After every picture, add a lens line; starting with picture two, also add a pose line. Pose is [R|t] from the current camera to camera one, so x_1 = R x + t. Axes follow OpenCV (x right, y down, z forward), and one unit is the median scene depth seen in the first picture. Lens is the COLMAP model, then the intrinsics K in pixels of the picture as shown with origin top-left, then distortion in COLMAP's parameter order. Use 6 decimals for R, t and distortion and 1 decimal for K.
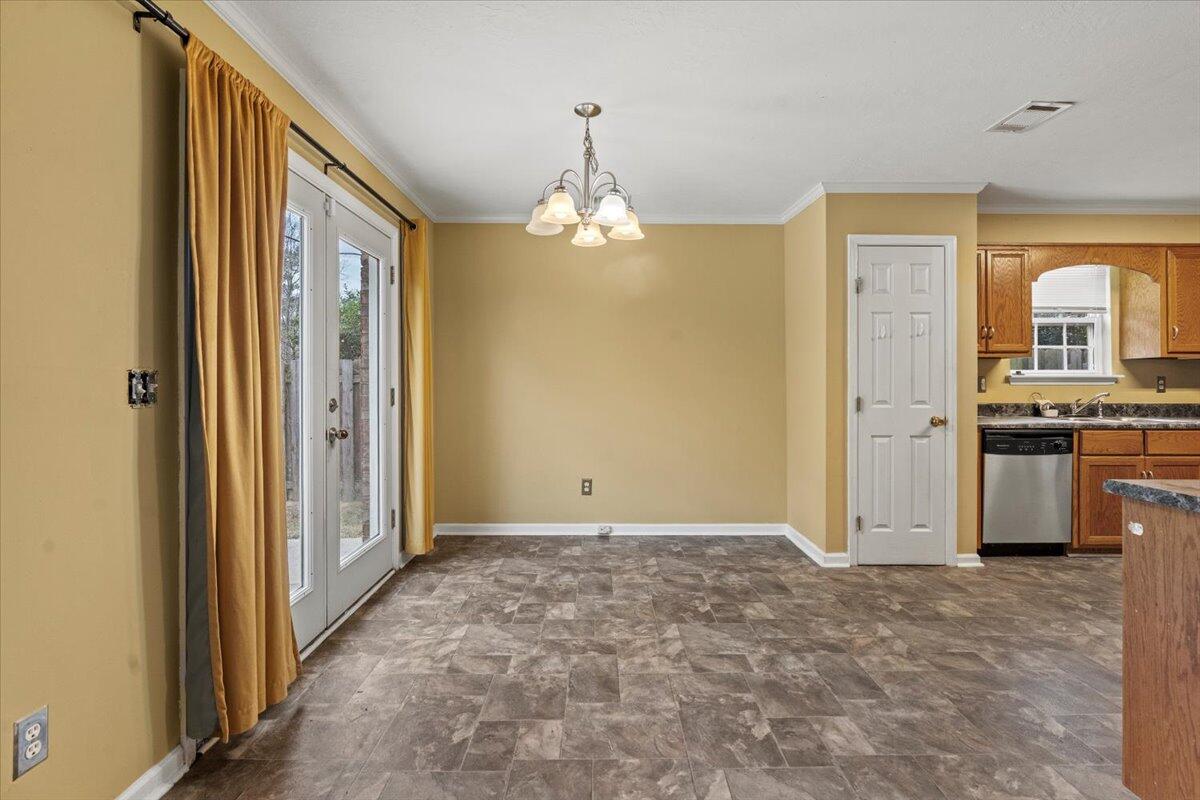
lens RADIAL K [[544.3, 0, 608.1], [0, 544.3, 382.2], [0, 0, 1]] dist [-0.008275, 0.003048]
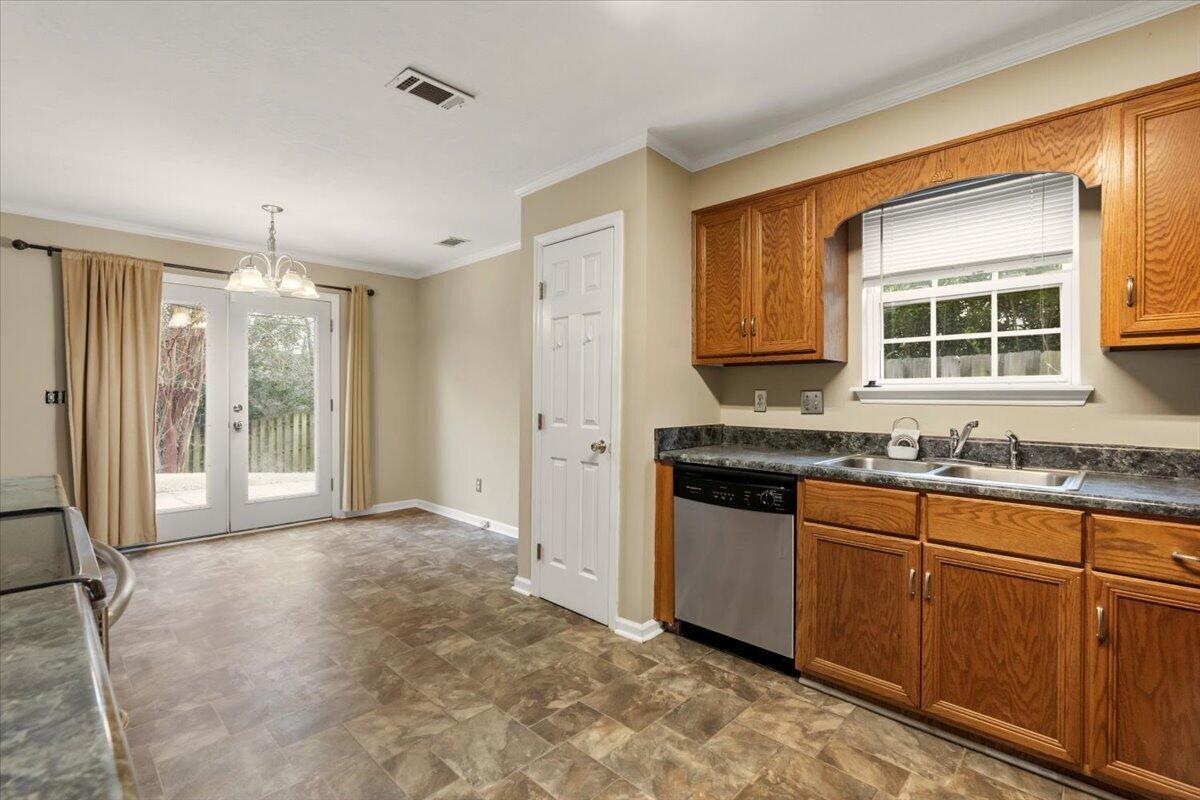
lens RADIAL K [[544.3, 0, 610.2], [0, 544.3, 400.5], [0, 0, 1]] dist [-0.008275, 0.003048]
pose [[0.715789, 0.010189, -0.698242, 1.050232], [-0.004049, 0.999937, 0.010441, -0.004085], [0.698305, -0.004646, 0.715785, 0.381622]]
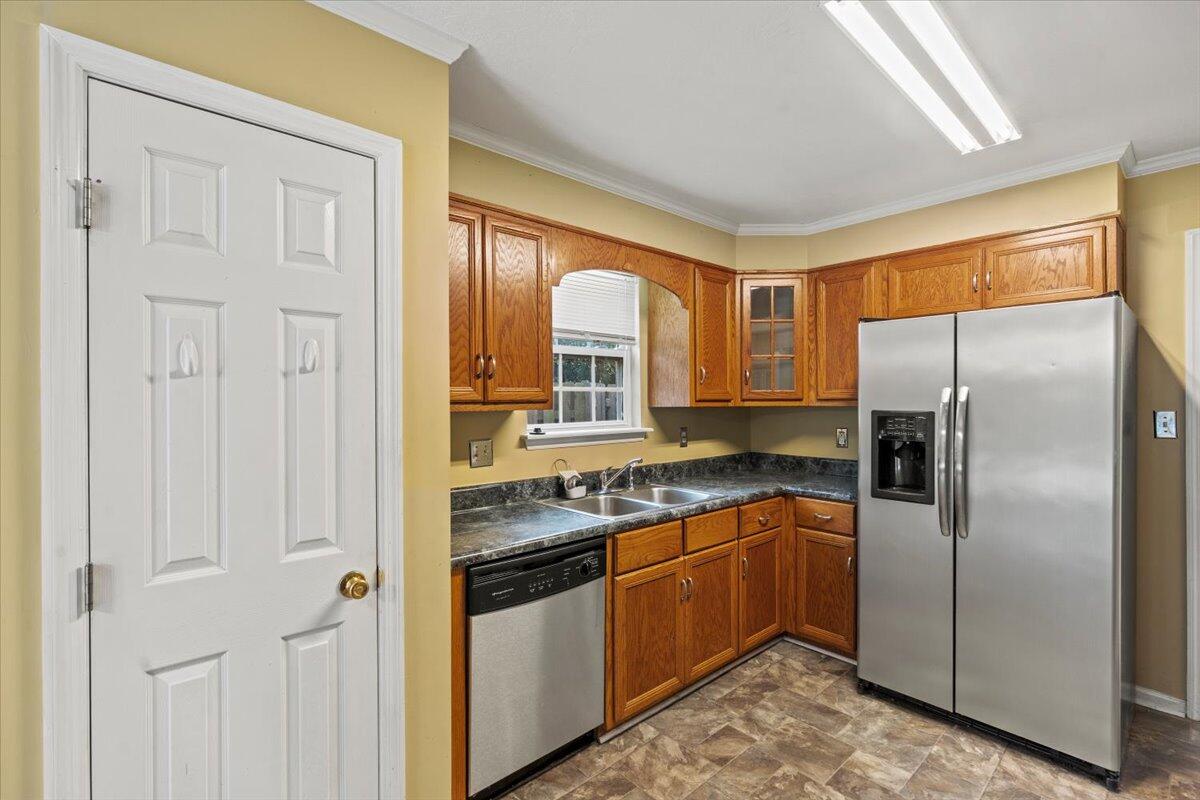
lens RADIAL K [[544.3, 0, 603.6], [0, 544.3, 403.5], [0, 0, 1]] dist [-0.008275, 0.003048]
pose [[0.747384, -0.008605, 0.664337, 0.423242], [0.003600, 0.999954, 0.008903, -0.058649], [-0.664383, -0.004262, 0.747381, 0.510797]]
